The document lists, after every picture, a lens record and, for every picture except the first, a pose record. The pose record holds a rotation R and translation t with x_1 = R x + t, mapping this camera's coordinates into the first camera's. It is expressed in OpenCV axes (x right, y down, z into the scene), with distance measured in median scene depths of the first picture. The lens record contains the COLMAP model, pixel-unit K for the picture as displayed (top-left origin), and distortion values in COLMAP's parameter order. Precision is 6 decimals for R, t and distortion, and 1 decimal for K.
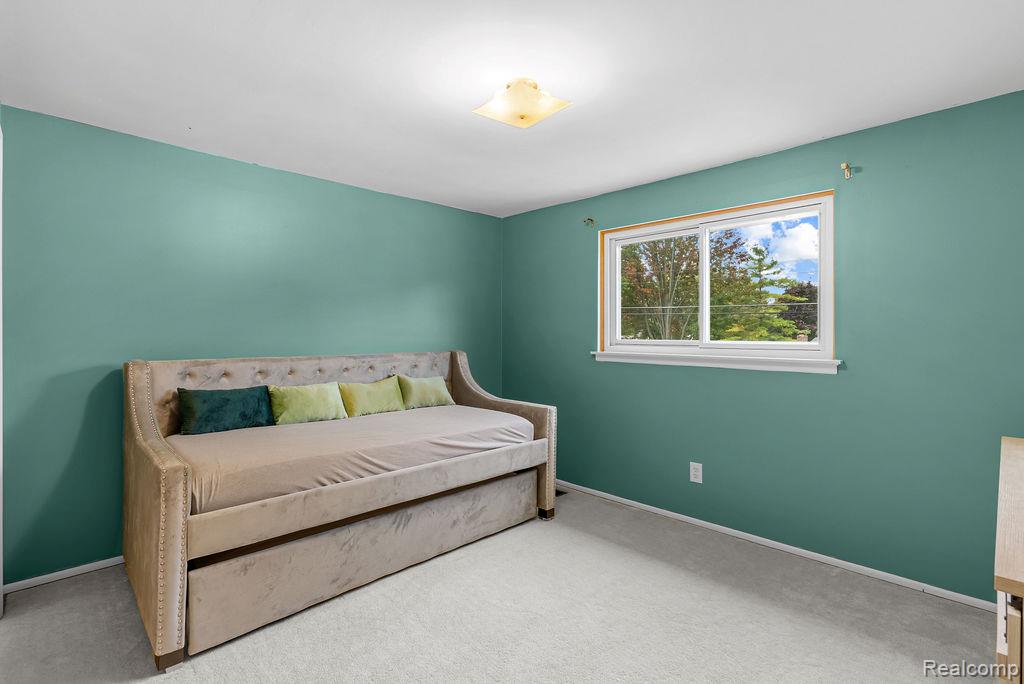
lens RADIAL K [[497.2, 0, 512.8], [0, 497.2, 333.1], [0, 0, 1]] dist [-0.000551, -0.000247]
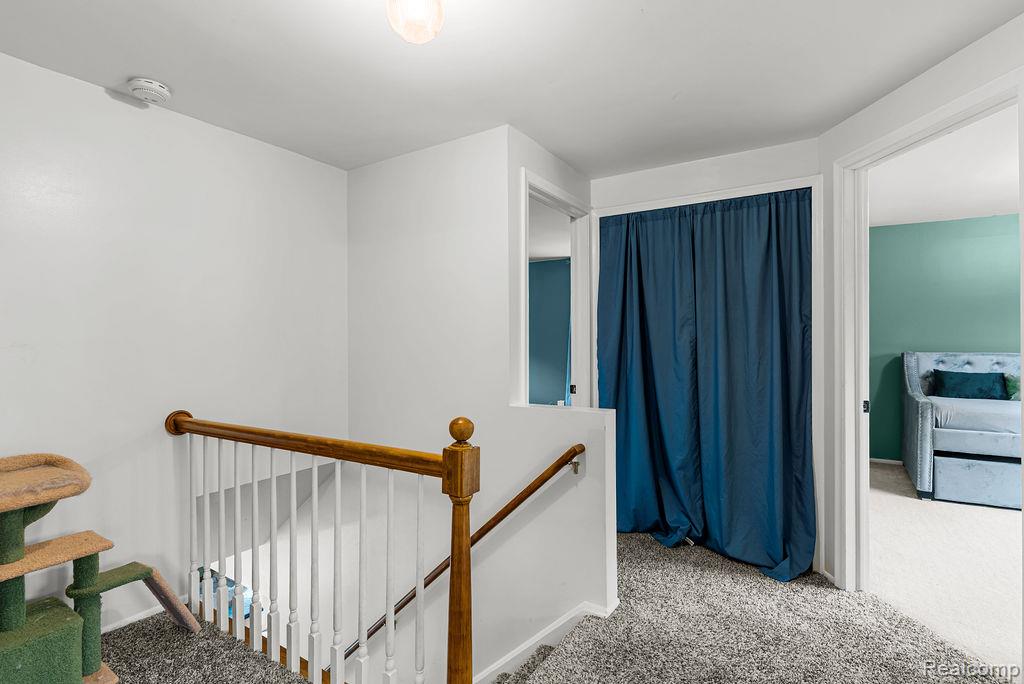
lens RADIAL K [[497.2, 0, 512.8], [0, 497.2, 333.1], [0, 0, 1]] dist [-0.000551, -0.000247]
pose [[0.235818, -0.010497, -0.971740, 0.611672], [0.006049, 0.999938, -0.009334, -0.002666], [0.971778, -0.003677, 0.235867, -0.762554]]
